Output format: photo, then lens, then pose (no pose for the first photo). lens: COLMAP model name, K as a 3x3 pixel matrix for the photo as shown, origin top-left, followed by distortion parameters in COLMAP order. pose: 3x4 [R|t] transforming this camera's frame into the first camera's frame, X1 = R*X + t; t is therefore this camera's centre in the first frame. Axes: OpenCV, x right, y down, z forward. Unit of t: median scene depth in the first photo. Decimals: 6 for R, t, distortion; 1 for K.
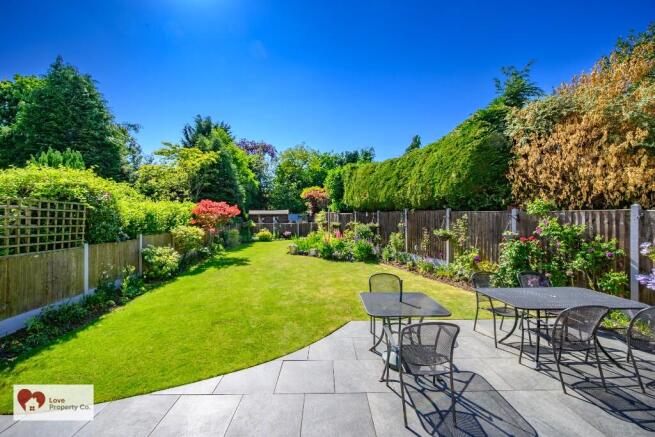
lens RADIAL K [[256.3, 0, 328.1], [0, 256.3, 216.8], [0, 0, 1]] dist [-0.003227, -0.000274]
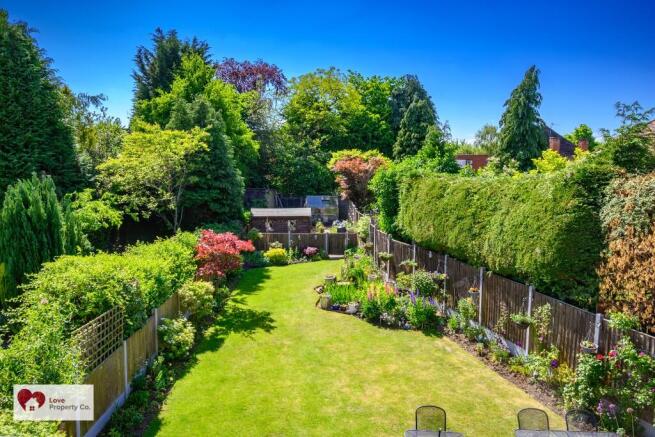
lens RADIAL K [[468.7, 0, 327.9], [0, 468.7, 215.8], [0, 0, 1]] dist [-0.005892, -0.009021]
pose [[0.995590, 0.020344, -0.091582, -0.014695], [-0.010266, 0.993968, 0.109192, -0.297461], [0.093251, -0.107770, 0.989793, -0.330548]]
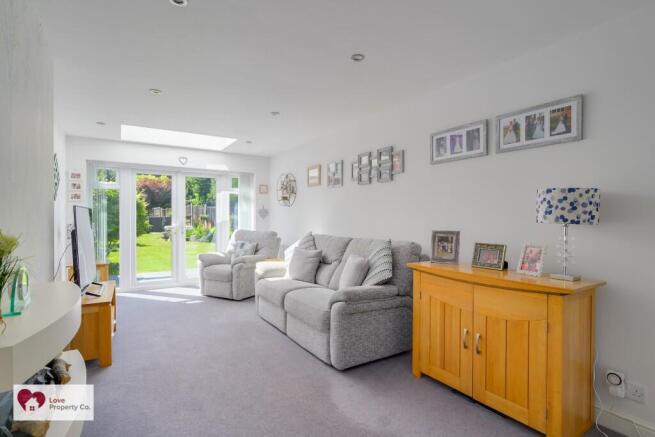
lens RADIAL K [[329.3, 0, 325.7], [0, 329.3, 220.5], [0, 0, 1]] dist [-0.001253, -0.000190]
pose [[0.860224, -0.000596, 0.509916, -0.350008], [-0.009118, 0.999821, 0.016550, 0.025790], [-0.509835, -0.018886, 0.860065, -0.733546]]
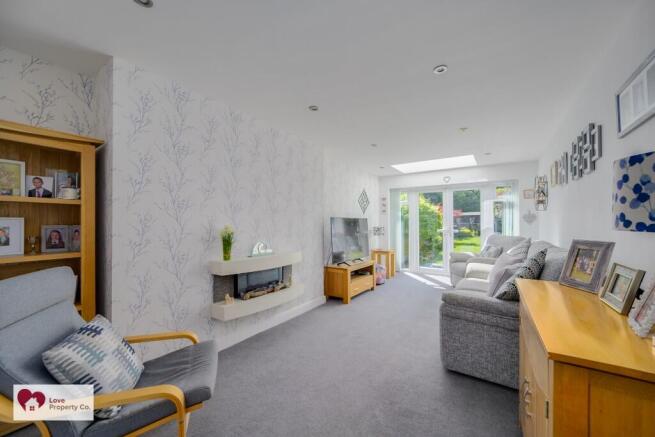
lens RADIAL K [[256.3, 0, 324.3], [0, 256.3, 220.2], [0, 0, 1]] dist [-0.003227, -0.000274]
pose [[0.816997, -0.007116, -0.576598, -0.170808], [0.006081, 0.999975, -0.003724, 0.026316], [0.576610, -0.000464, 0.817019, -0.747059]]
